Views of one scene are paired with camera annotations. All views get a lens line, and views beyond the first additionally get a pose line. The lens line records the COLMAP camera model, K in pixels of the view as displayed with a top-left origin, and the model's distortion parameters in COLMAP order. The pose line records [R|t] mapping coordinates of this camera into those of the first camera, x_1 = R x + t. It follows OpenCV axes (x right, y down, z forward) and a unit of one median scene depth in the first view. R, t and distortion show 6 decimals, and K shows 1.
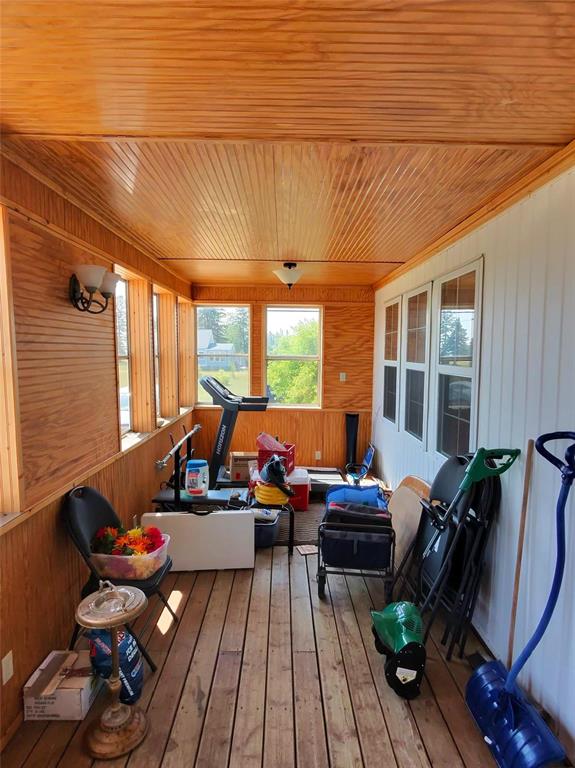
lens RADIAL K [[454.8, 0, 287.0], [0, 454.8, 387.4], [0, 0, 1]] dist [-0.001183, 0.000754]
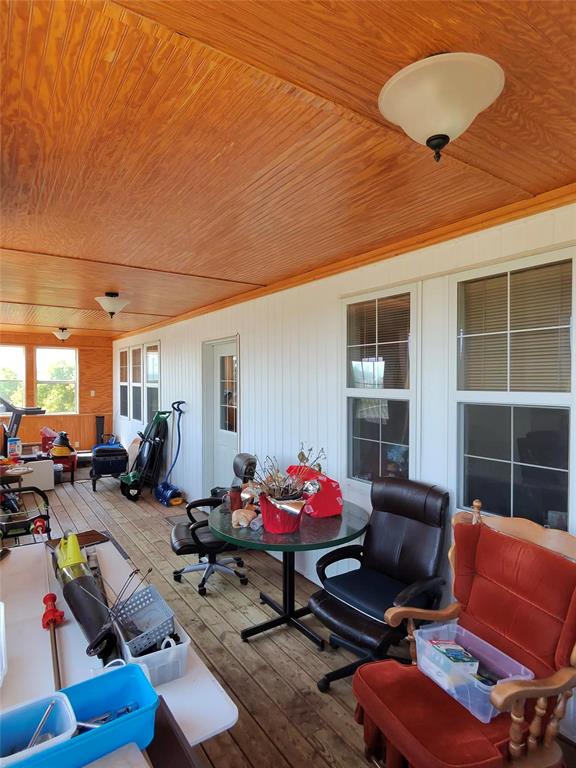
lens RADIAL K [[454.8, 0, 287.5], [0, 454.8, 387.4], [0, 0, 1]] dist [-0.001183, 0.000754]
pose [[0.841066, -0.016298, 0.540687, -0.205221], [0.047510, 0.997909, -0.043824, 0.072604], [-0.538842, 0.062547, 0.840082, -0.880999]]
